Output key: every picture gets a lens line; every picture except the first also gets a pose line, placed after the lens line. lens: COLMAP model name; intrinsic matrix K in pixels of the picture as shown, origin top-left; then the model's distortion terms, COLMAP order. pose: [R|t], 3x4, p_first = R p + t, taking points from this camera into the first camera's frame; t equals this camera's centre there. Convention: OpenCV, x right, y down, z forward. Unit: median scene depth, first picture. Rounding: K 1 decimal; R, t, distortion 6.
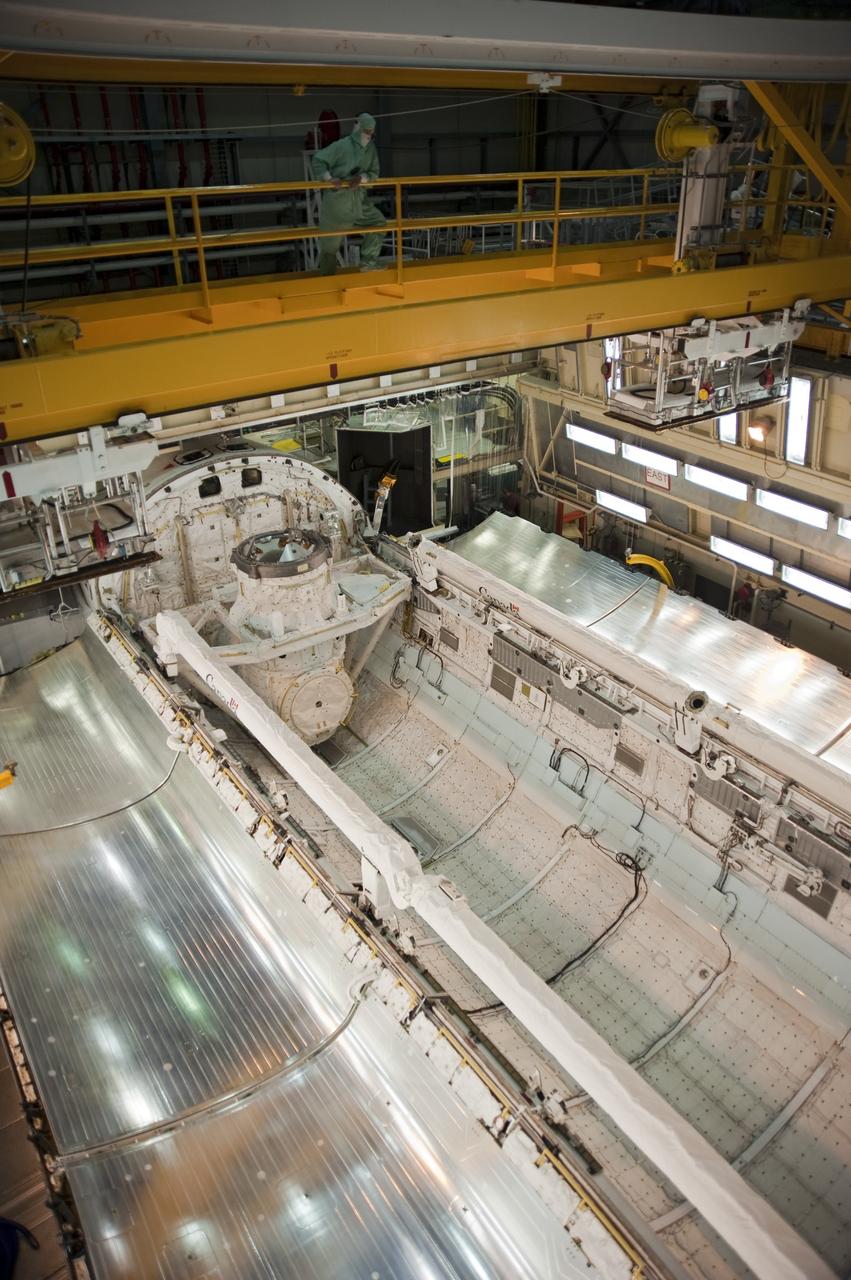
lens RADIAL K [[912.9, 0, 430.5], [0, 912.9, 642.3], [0, 0, 1]] dist [-0.112657, 0.035140]
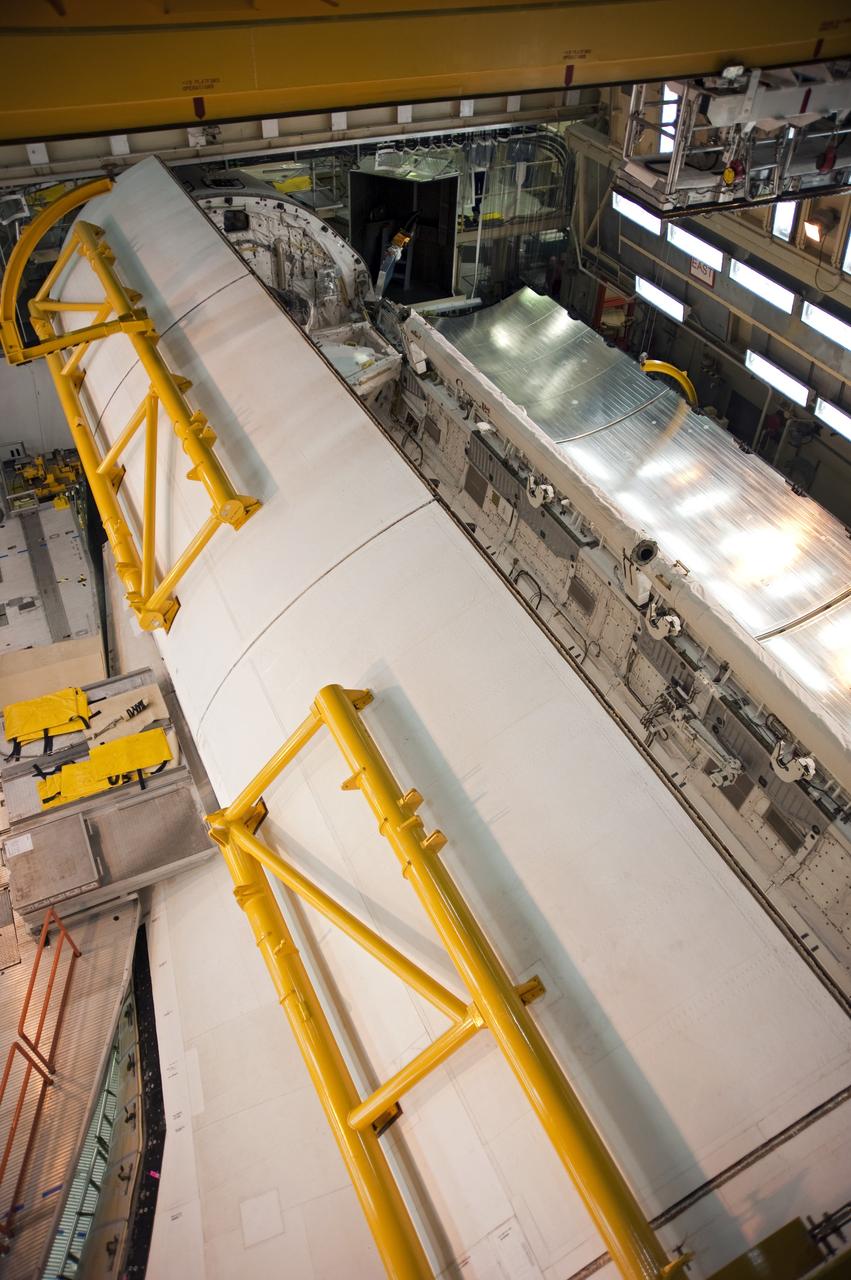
lens RADIAL K [[900.0, 0, 425.5], [0, 900.0, 646.3], [0, 0, 1]] dist [-0.134115, 0.125244]
pose [[0.985904, 0.145730, -0.082197, 0.130026], [-0.117693, 0.953237, 0.278364, -0.048906], [0.118919, -0.264766, 0.956952, 0.094434]]
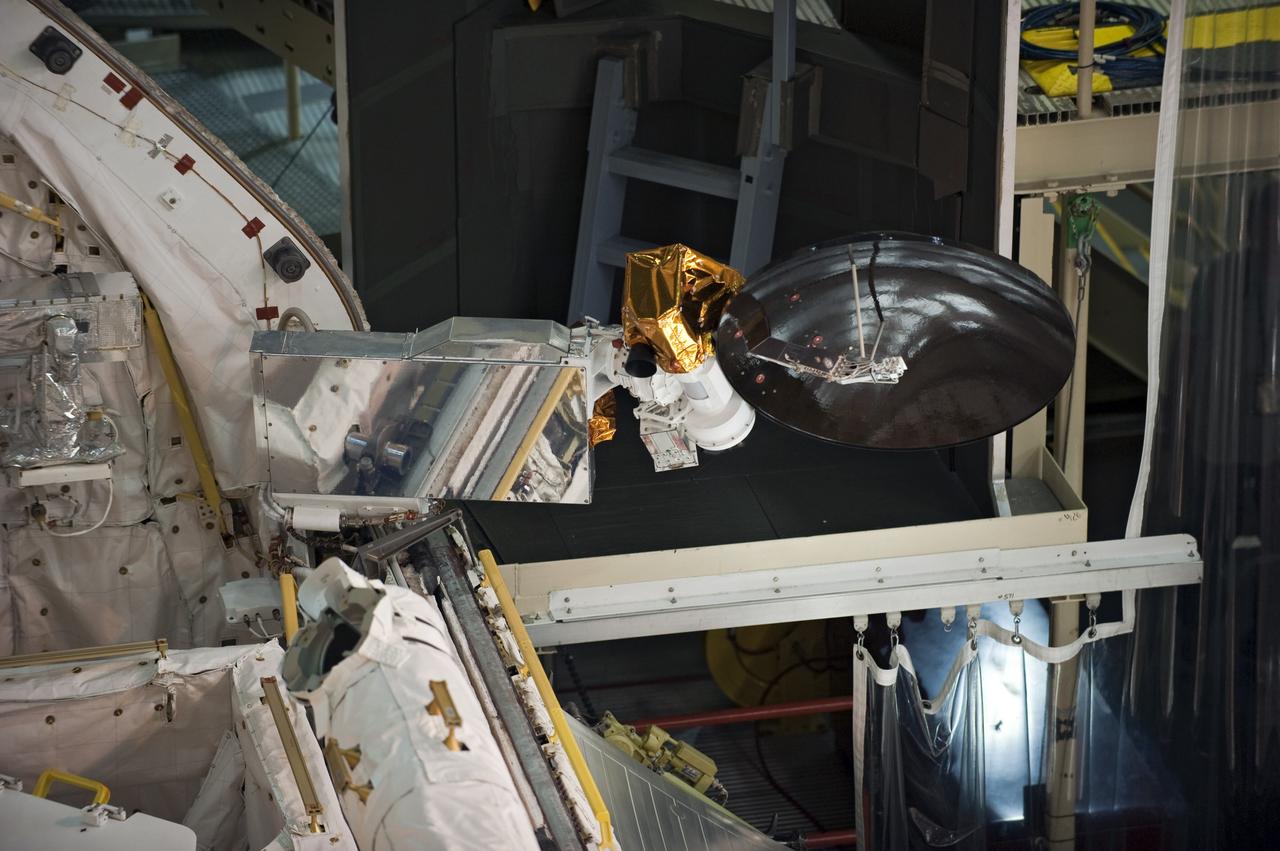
lens RADIAL K [[5892.8, 0, 643.8], [0, 5892.8, 425.8], [0, 0, 1]] dist [1.692412, 0.000000]
pose [[0.920432, 0.171561, -0.351242, 0.346096], [-0.199546, 0.978864, -0.044792, -0.118191], [0.336134, 0.111317, 0.935213, 0.208627]]
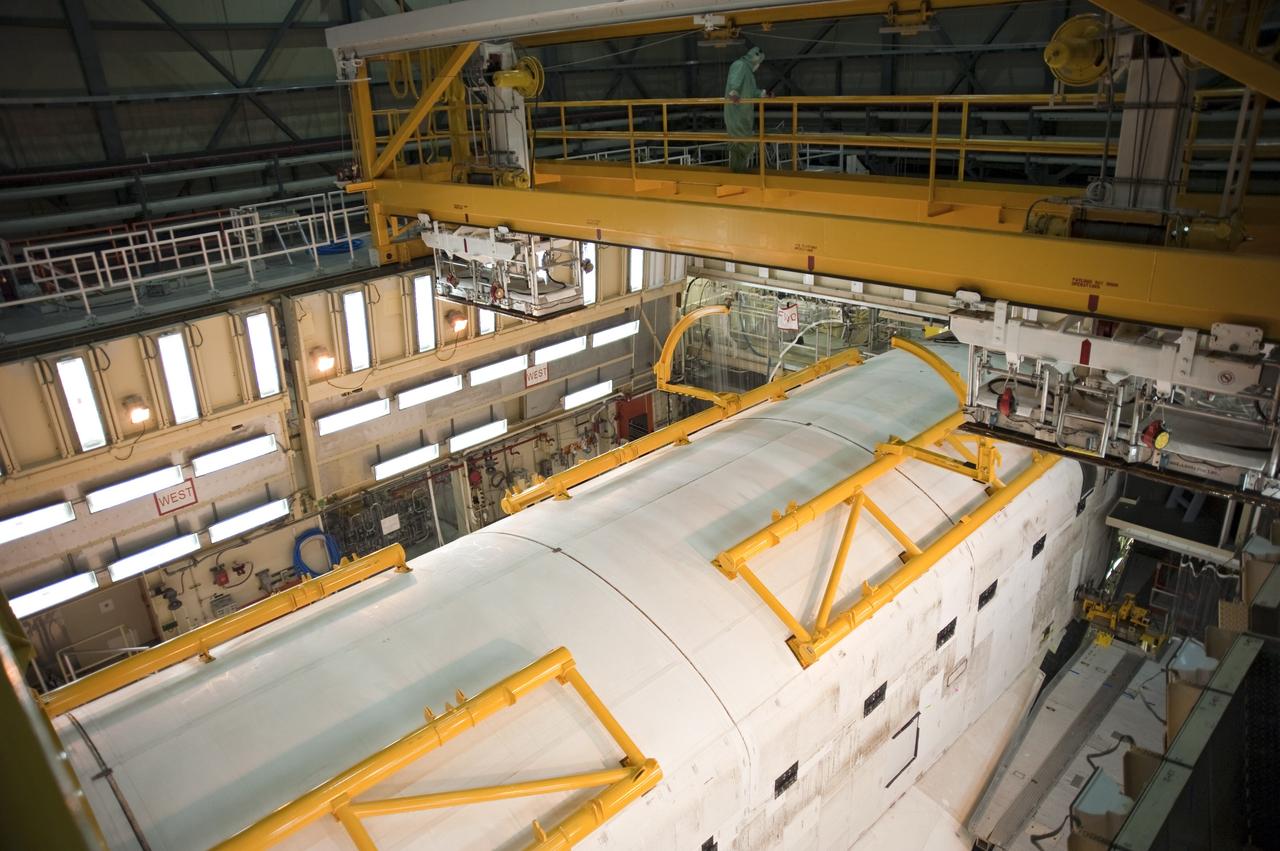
lens RADIAL K [[907.2, 0, 633.0], [0, 907.2, 417.4], [0, 0, 1]] dist [-0.155651, 0.151692]
pose [[0.152572, 0.362915, -0.919247, 0.728071], [-0.441463, 0.857208, 0.265151, -0.259570], [0.884213, 0.365359, 0.290999, 0.435291]]
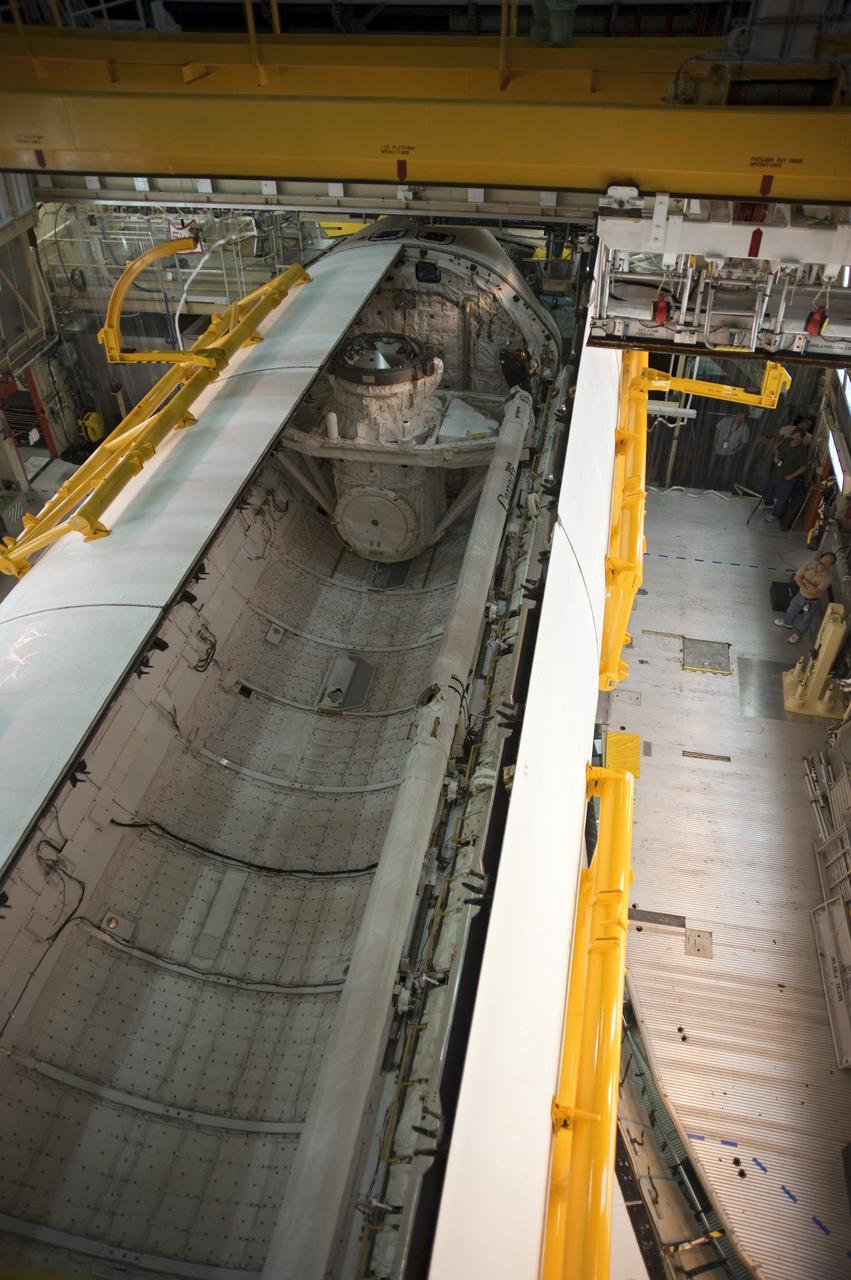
lens RADIAL K [[907.2, 0, 426.6], [0, 907.2, 648.3], [0, 0, 1]] dist [-0.155651, 0.151692]
pose [[0.680781, 0.497273, -0.537826, 0.528782], [-0.352497, 0.866047, 0.354555, -0.187382], [0.642093, -0.051792, 0.764875, 0.312447]]
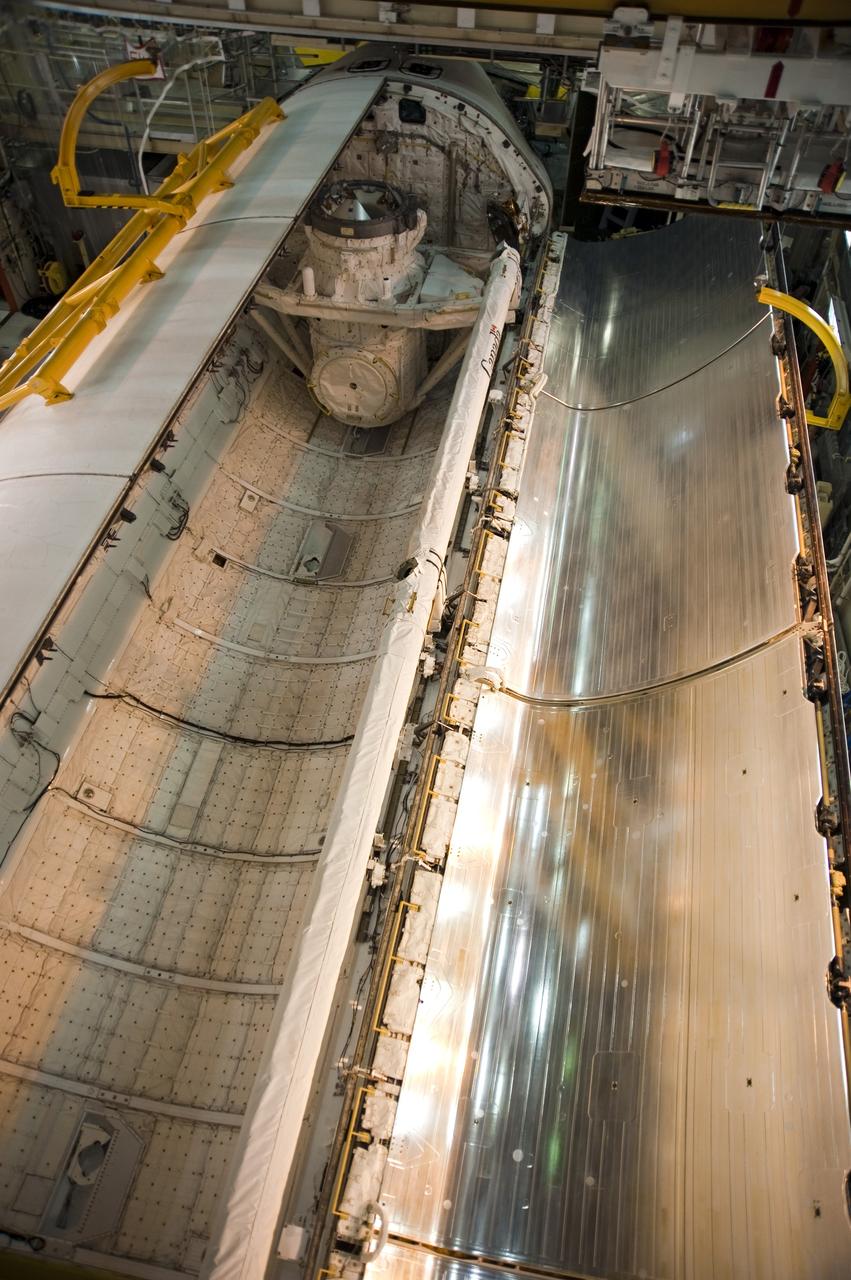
lens RADIAL K [[907.2, 0, 425.9], [0, 907.2, 651.2], [0, 0, 1]] dist [-0.155651, 0.151692]
pose [[0.684704, 0.581093, -0.439900, 0.519574], [-0.373572, 0.798080, 0.472772, -0.187452], [0.625799, -0.159374, 0.763528, 0.323242]]
